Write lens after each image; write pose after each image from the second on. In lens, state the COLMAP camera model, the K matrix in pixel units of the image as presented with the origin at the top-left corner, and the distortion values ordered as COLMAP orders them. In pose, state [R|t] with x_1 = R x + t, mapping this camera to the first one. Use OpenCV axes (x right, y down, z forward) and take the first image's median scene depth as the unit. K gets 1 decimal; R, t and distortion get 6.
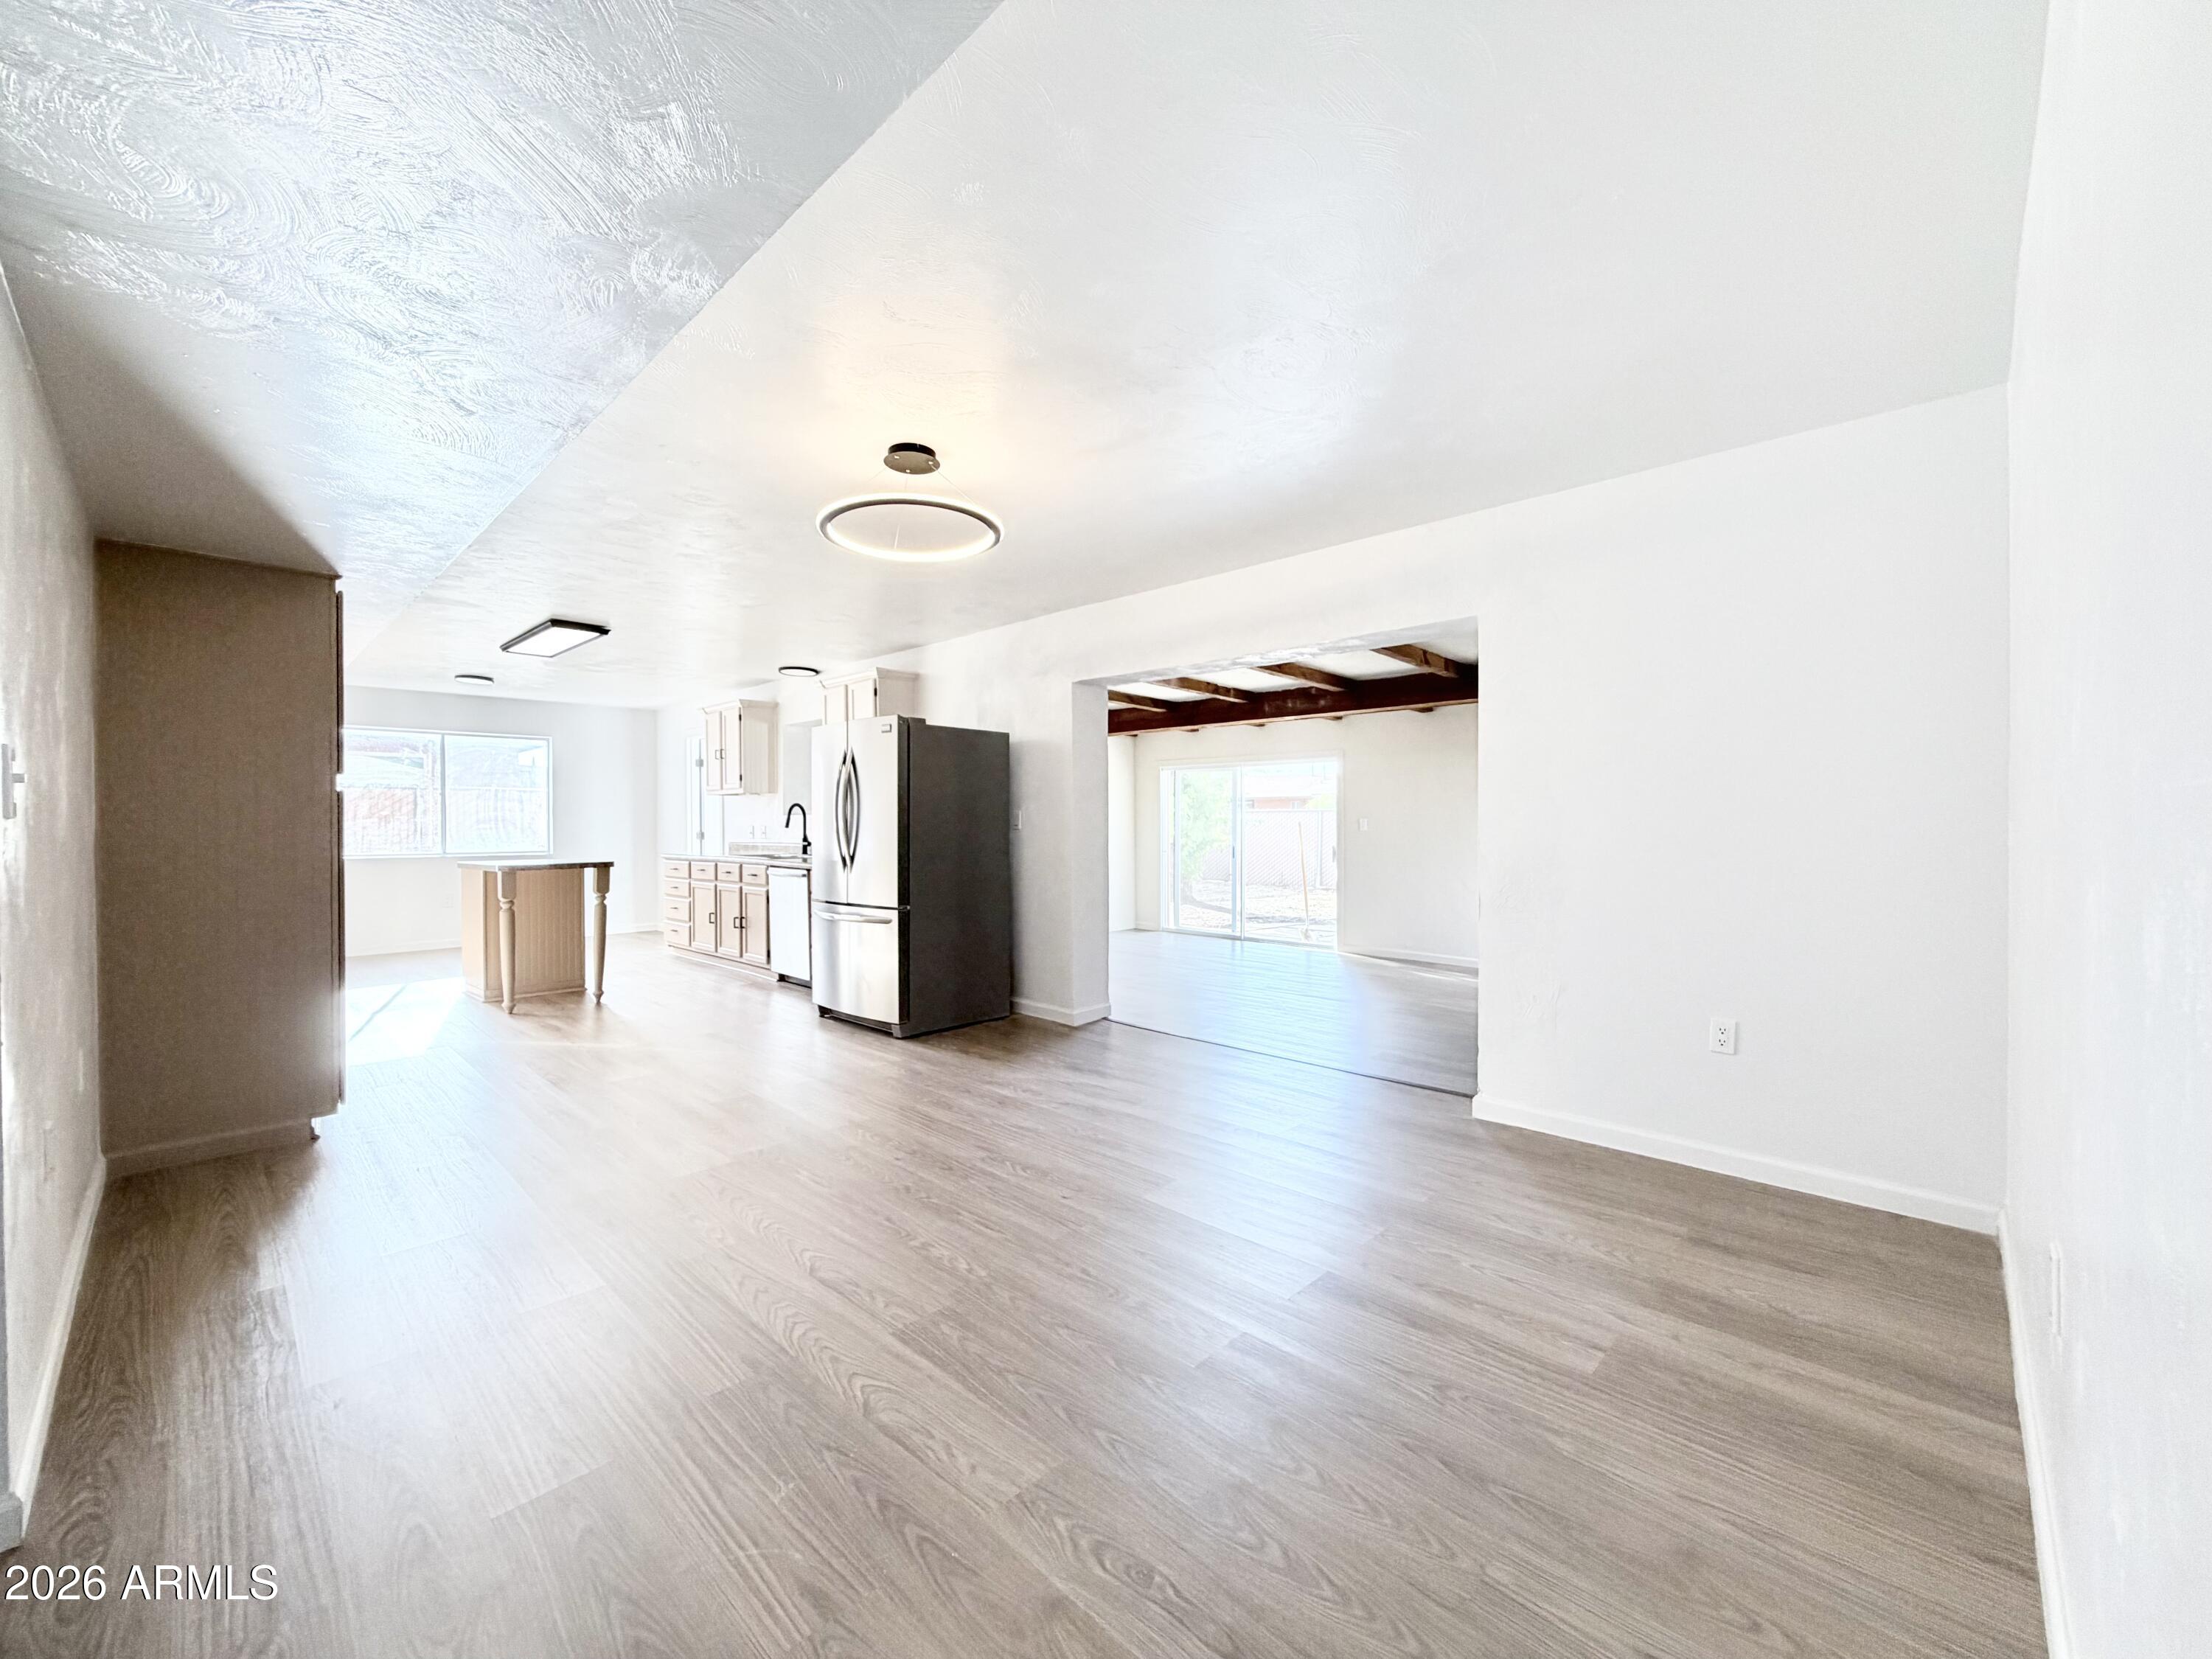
lens RADIAL K [[883.2, 0, 1134.5], [0, 883.2, 836.7], [0, 0, 1]] dist [-0.001057, 0.000287]
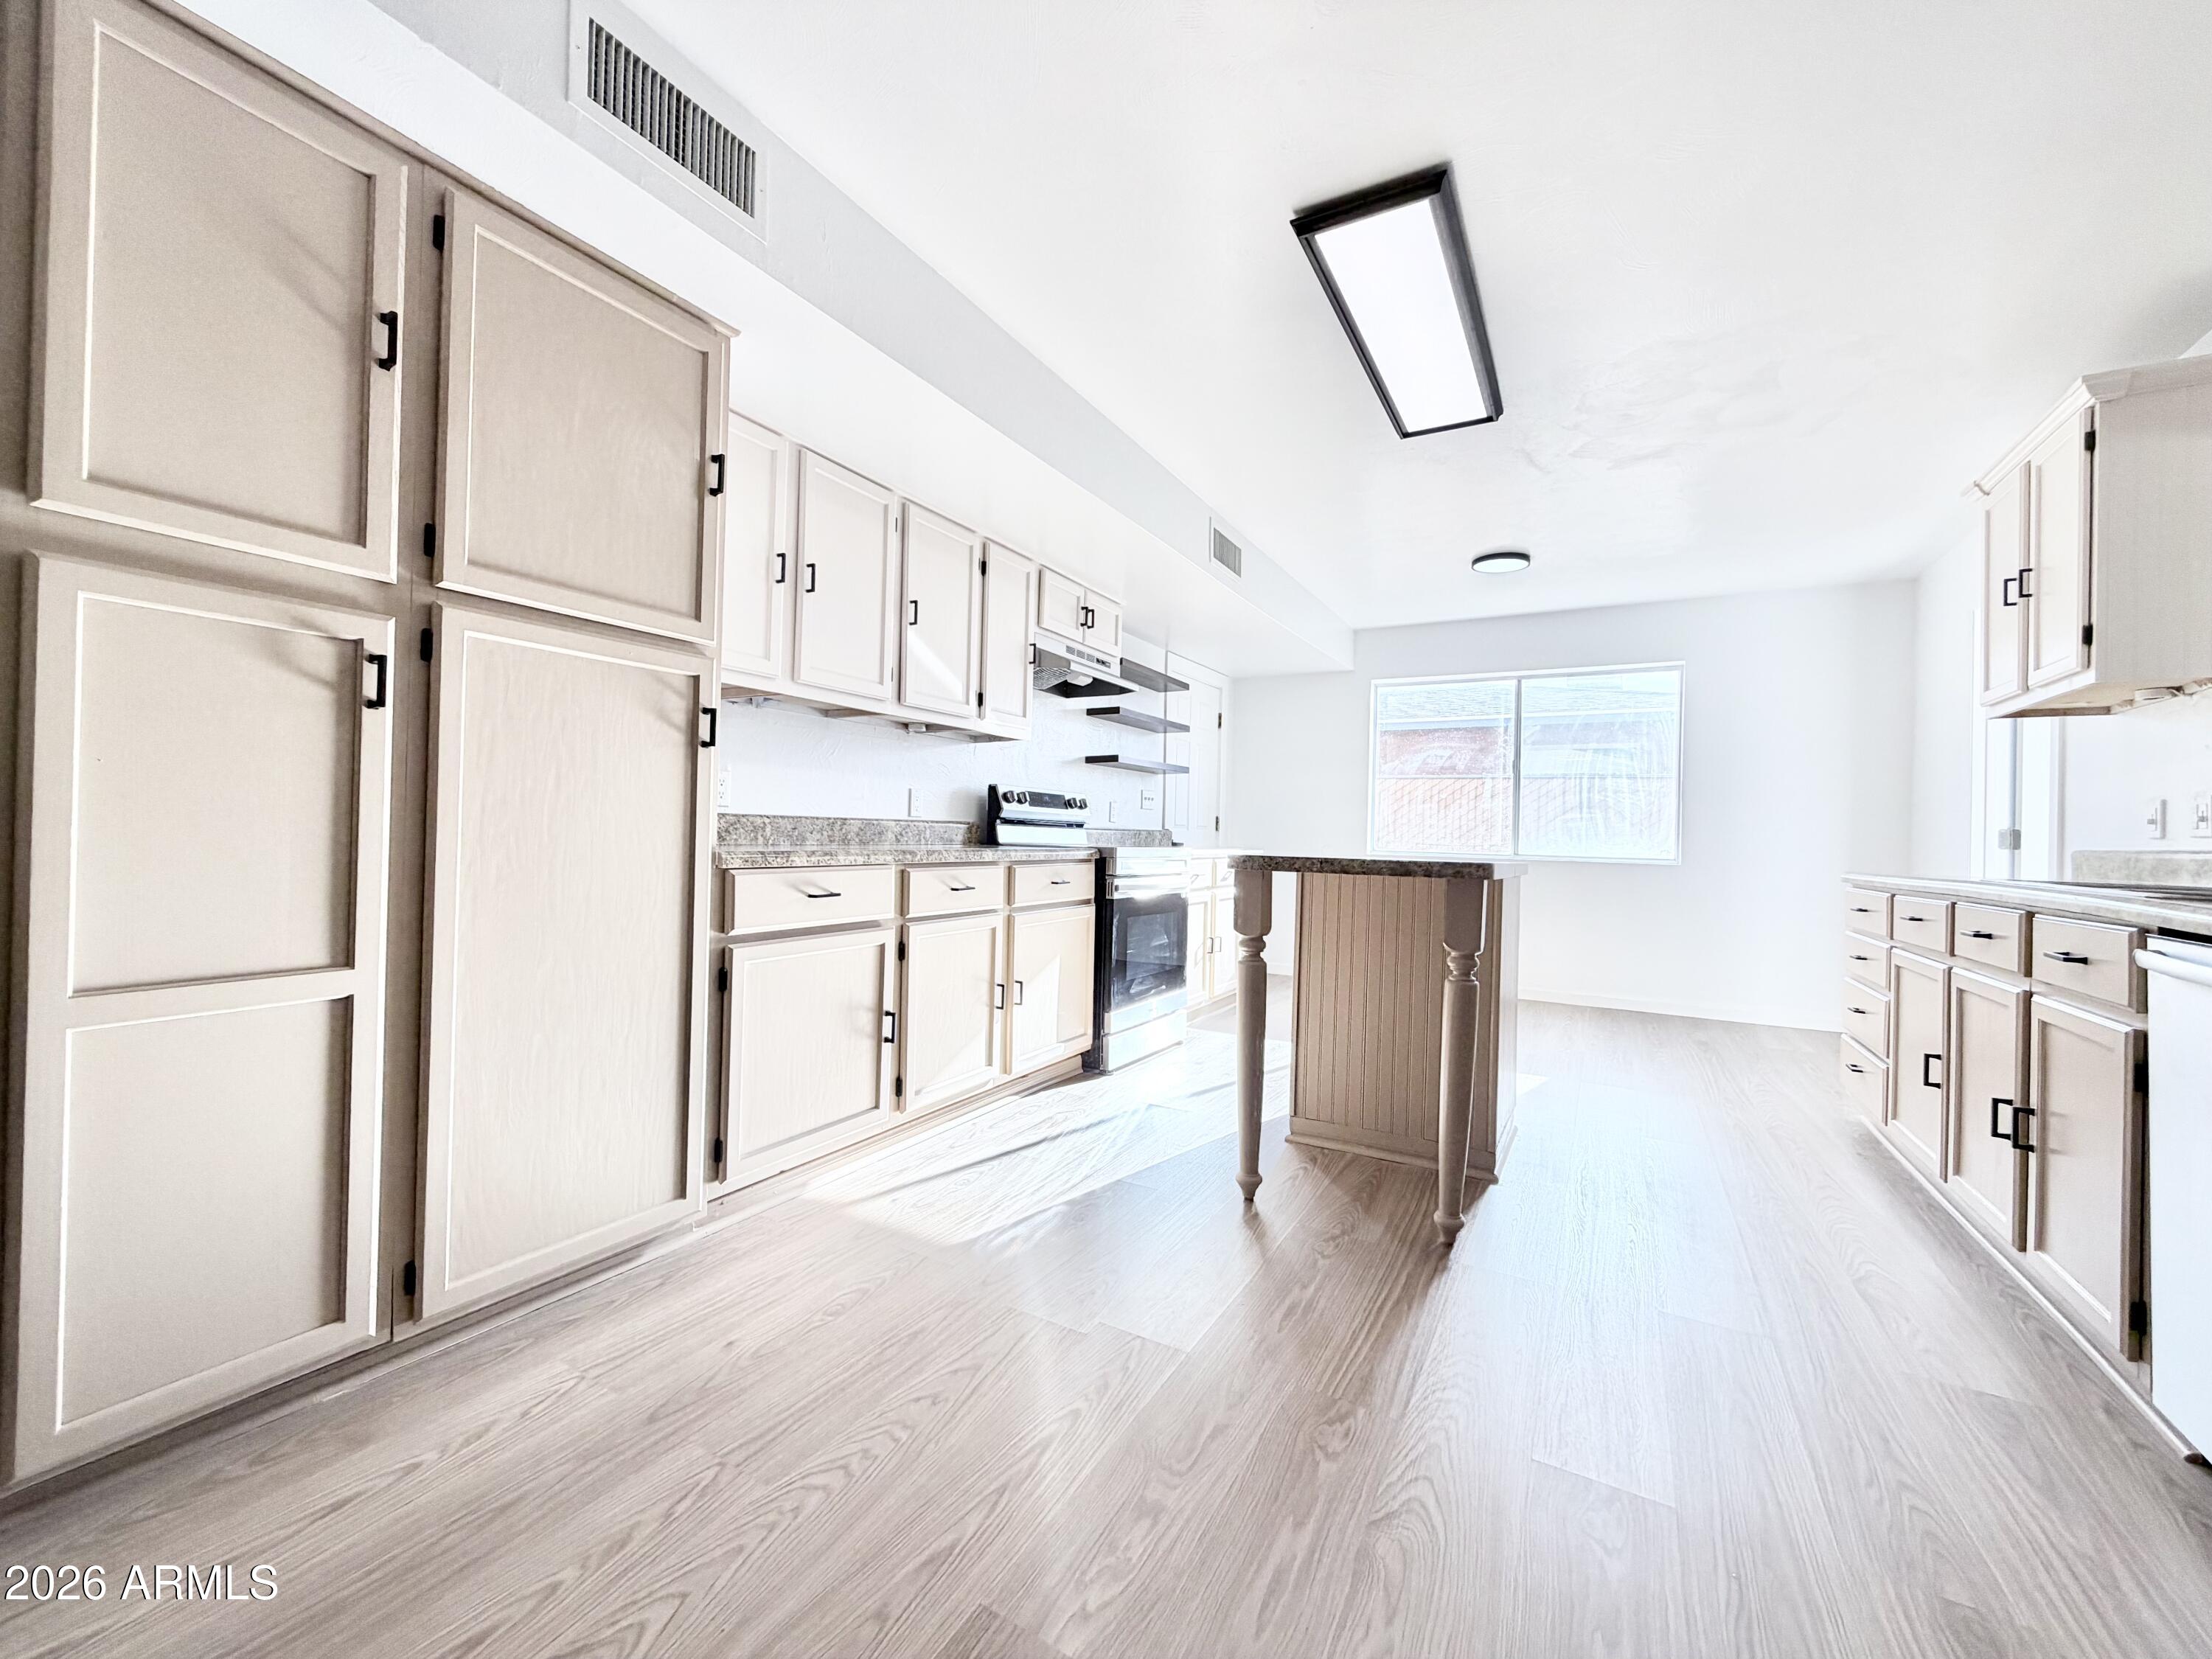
lens RADIAL K [[883.2, 0, 1100.4], [0, 883.2, 826.6], [0, 0, 1]] dist [-0.001057, 0.000287]
pose [[0.230749, -0.000041, -0.973013, -0.248410], [-0.041771, 0.999078, -0.009948, 0.020263], [0.972116, 0.042939, 0.230534, 0.658177]]
